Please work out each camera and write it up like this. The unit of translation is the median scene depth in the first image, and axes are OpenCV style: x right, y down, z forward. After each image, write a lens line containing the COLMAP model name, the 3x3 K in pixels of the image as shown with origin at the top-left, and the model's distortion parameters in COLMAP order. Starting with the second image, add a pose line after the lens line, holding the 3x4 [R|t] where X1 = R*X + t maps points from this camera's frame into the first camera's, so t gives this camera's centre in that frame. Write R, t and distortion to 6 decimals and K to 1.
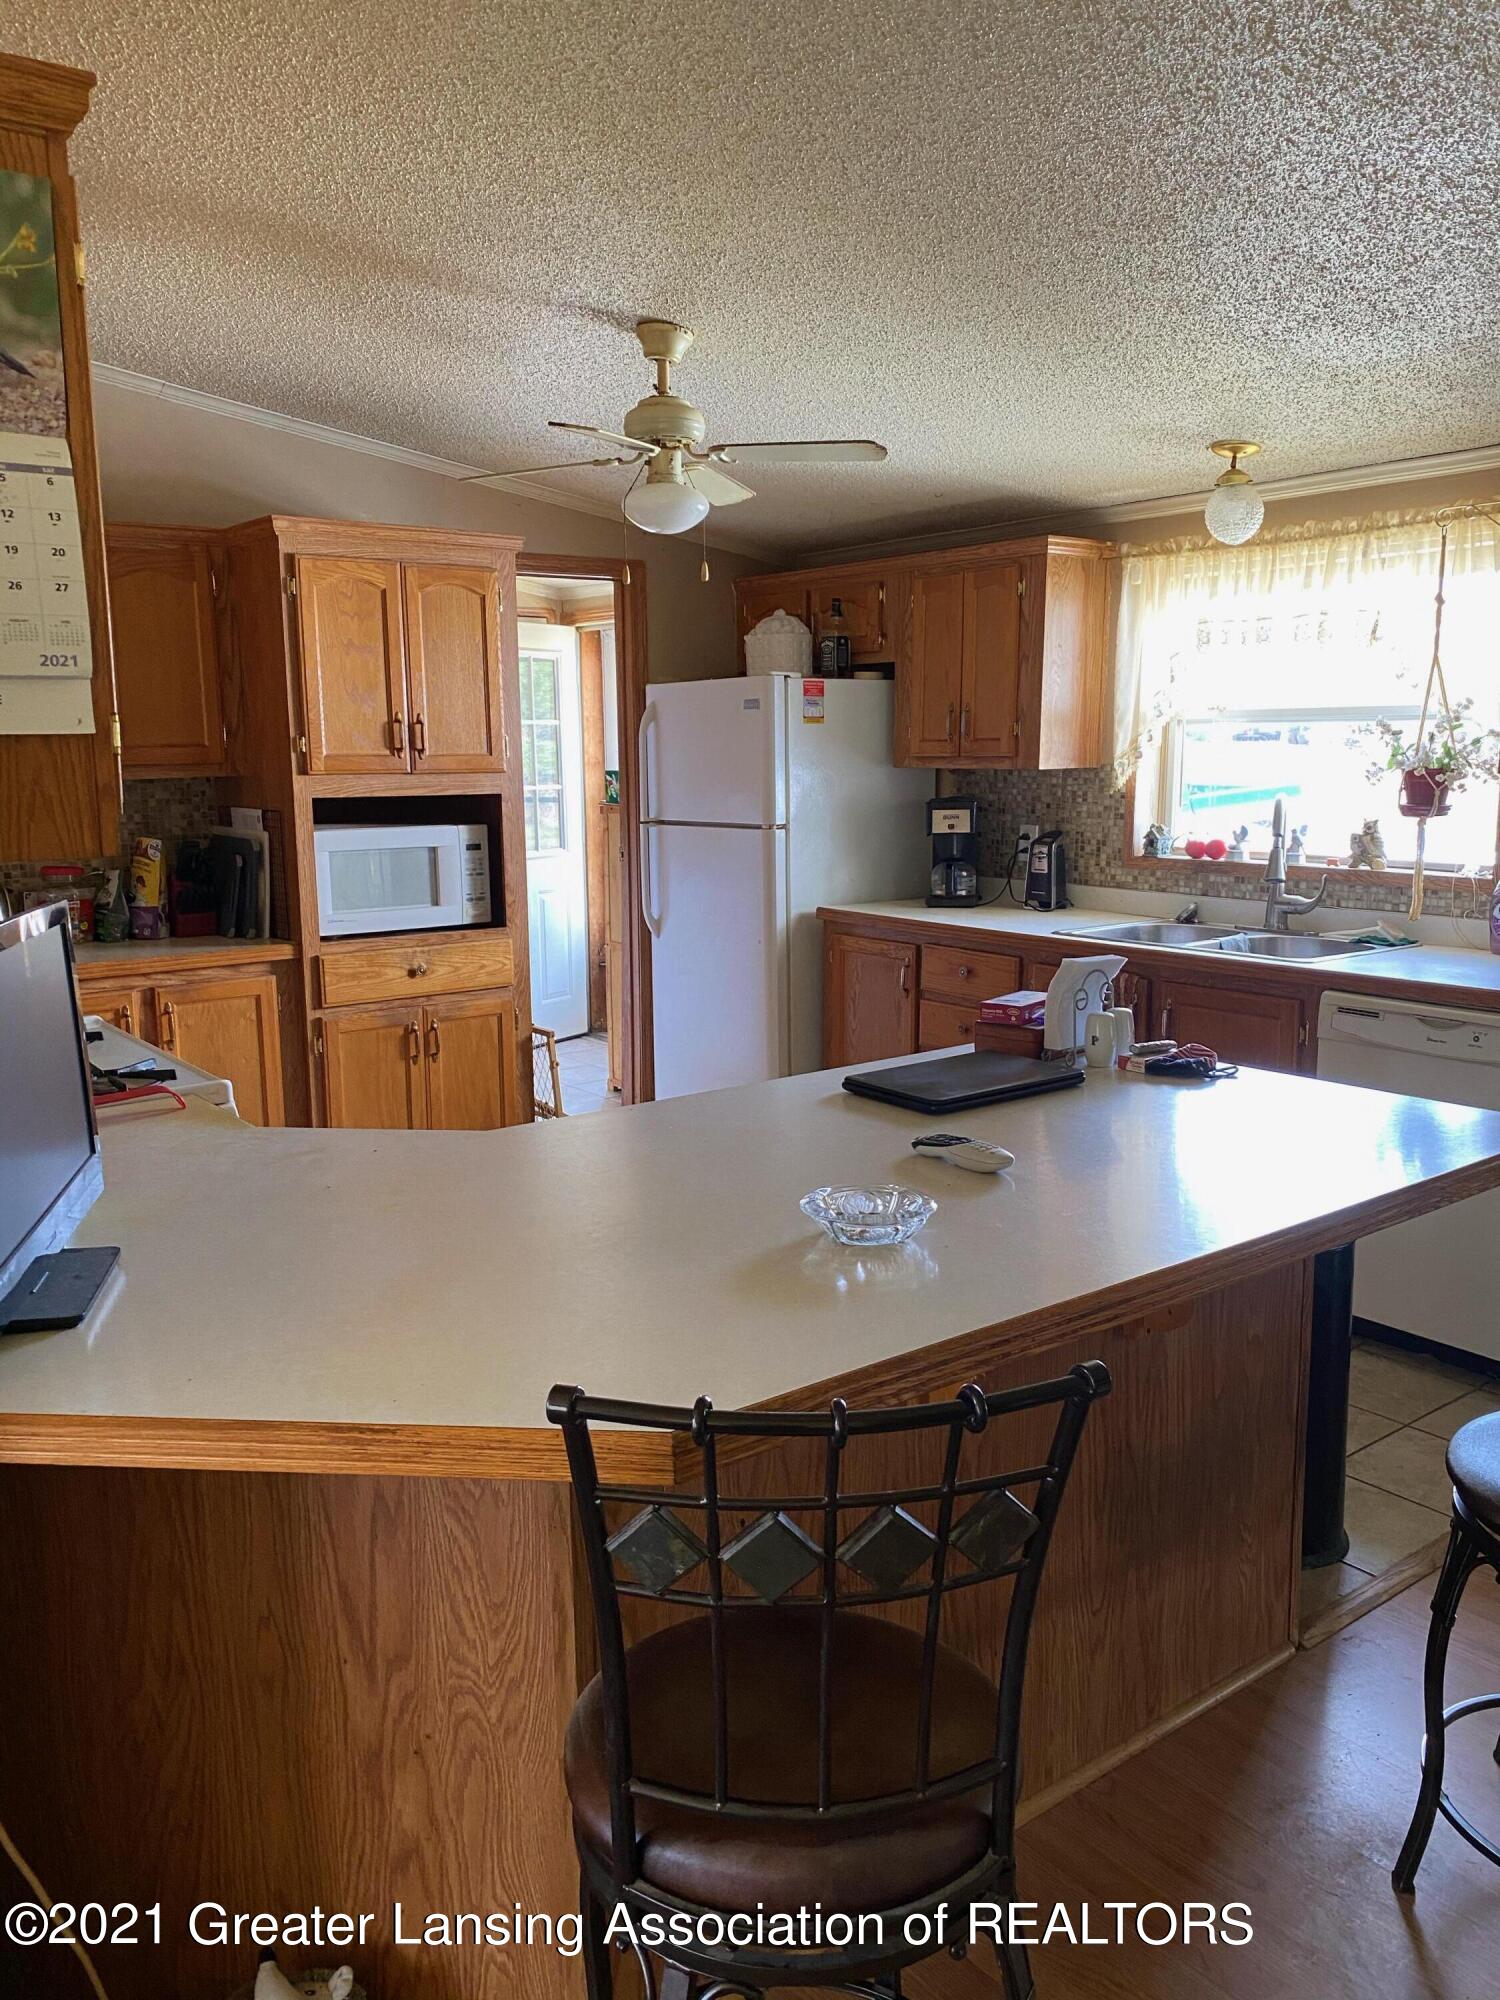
lens RADIAL K [[1521.7, 0, 743.2], [0, 1521.7, 1005.9], [0, 0, 1]] dist [0.052831, -0.000145]
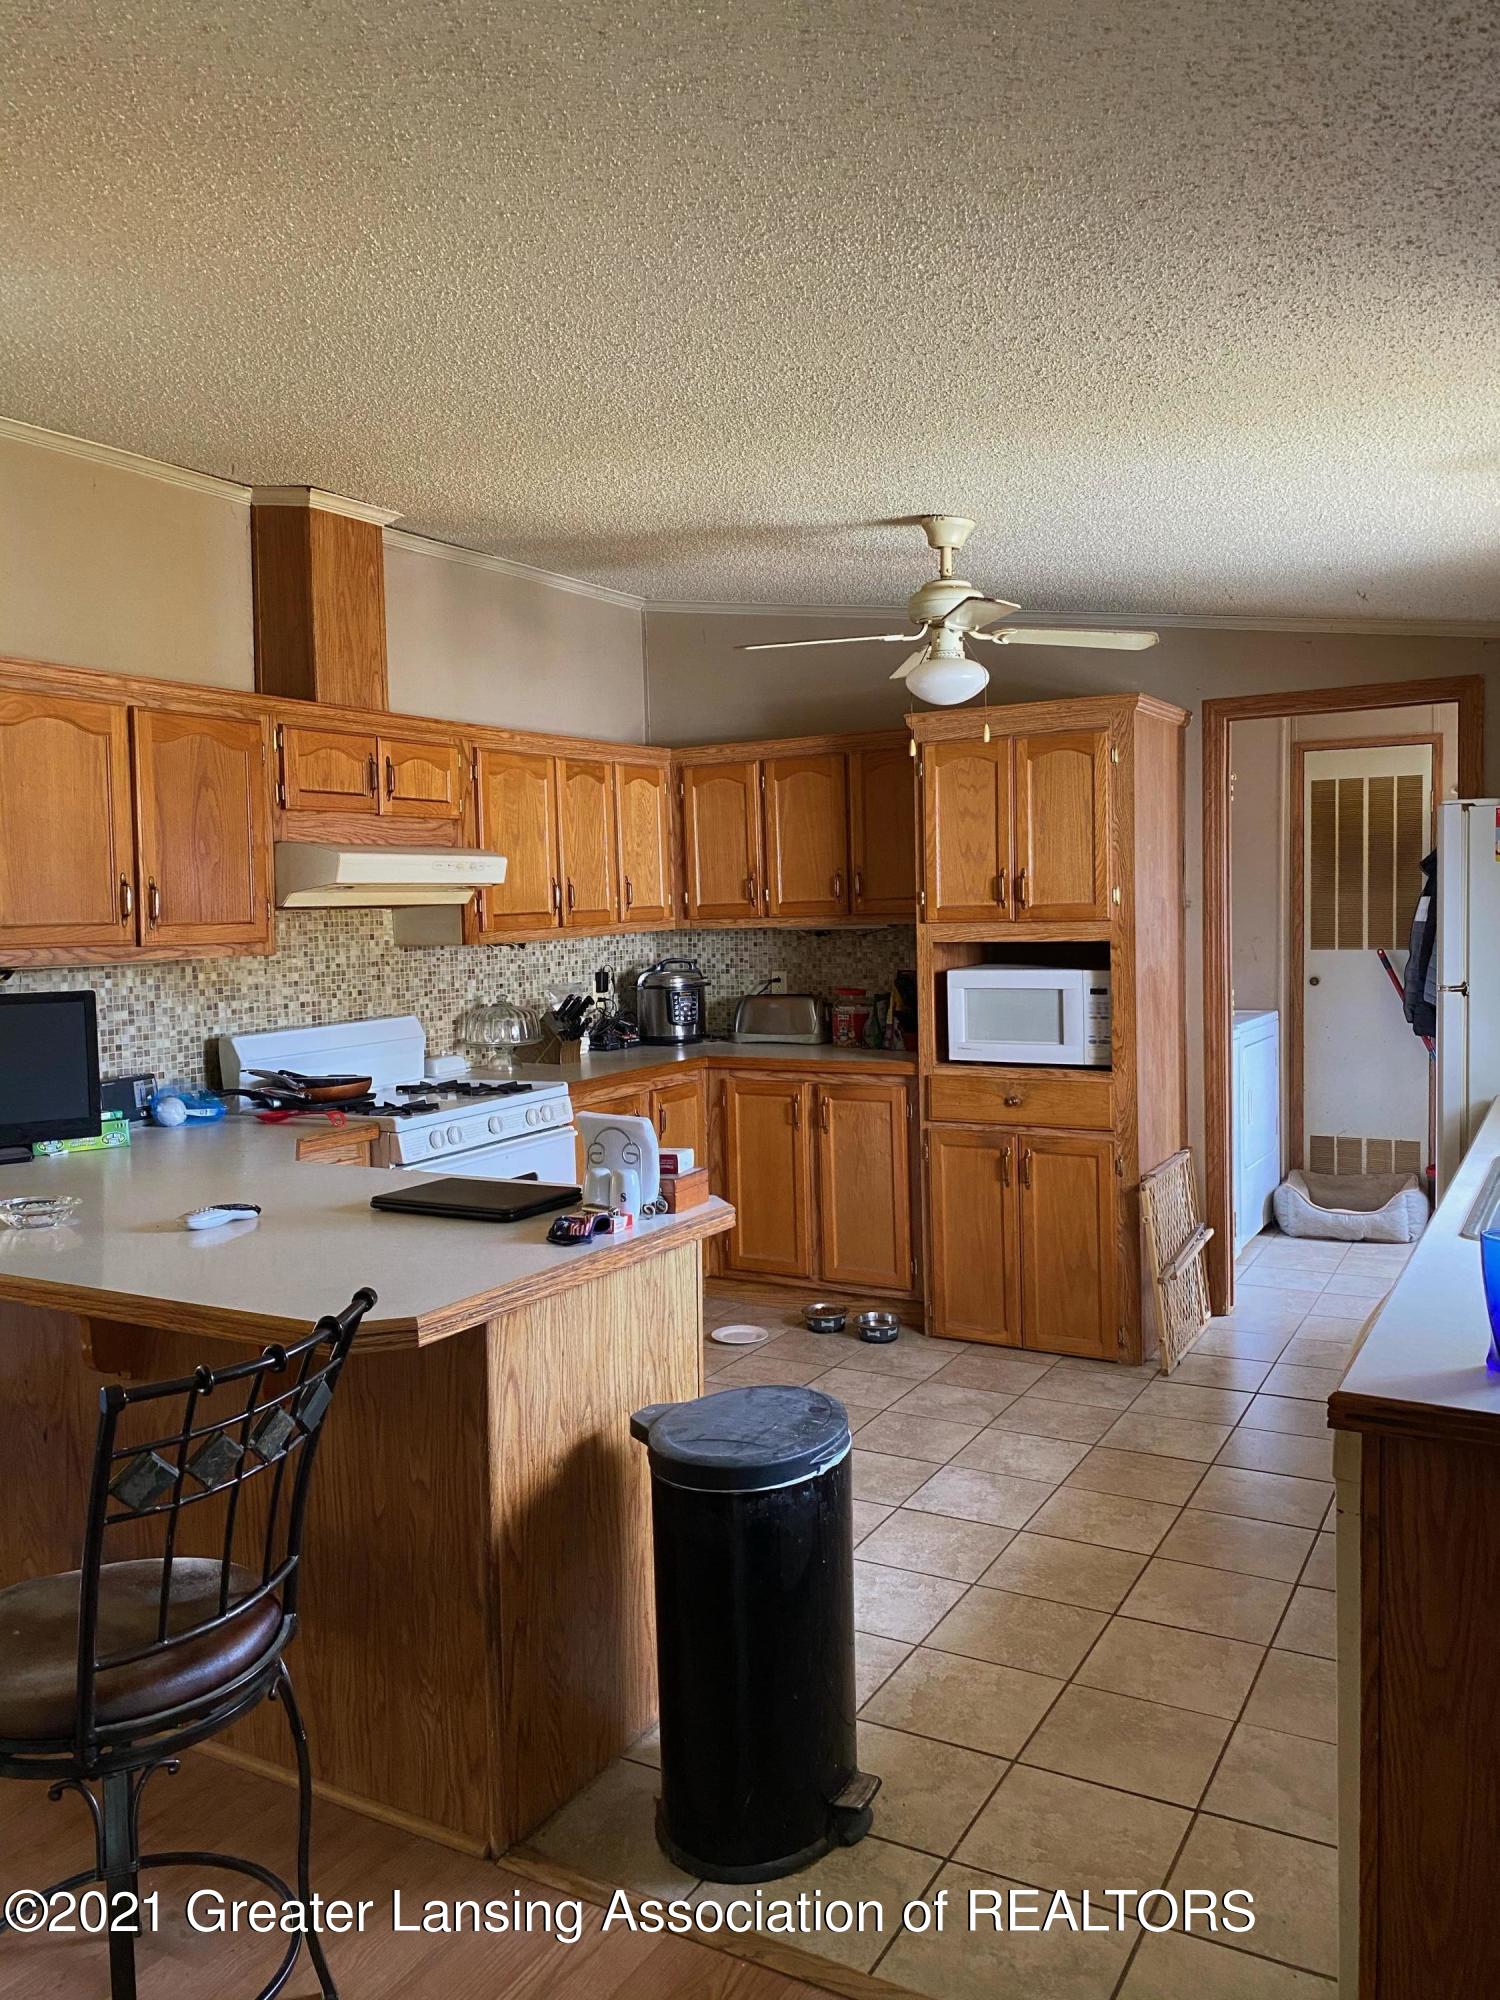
lens RADIAL K [[1521.7, 0, 740.7], [0, 1521.7, 990.2], [0, 0, 1]] dist [0.052831, -0.000145]
pose [[0.371440, 0.054709, -0.926844, 0.730164], [-0.137342, 0.990518, 0.003426, -0.079672], [0.918243, 0.126022, 0.375432, 0.410069]]
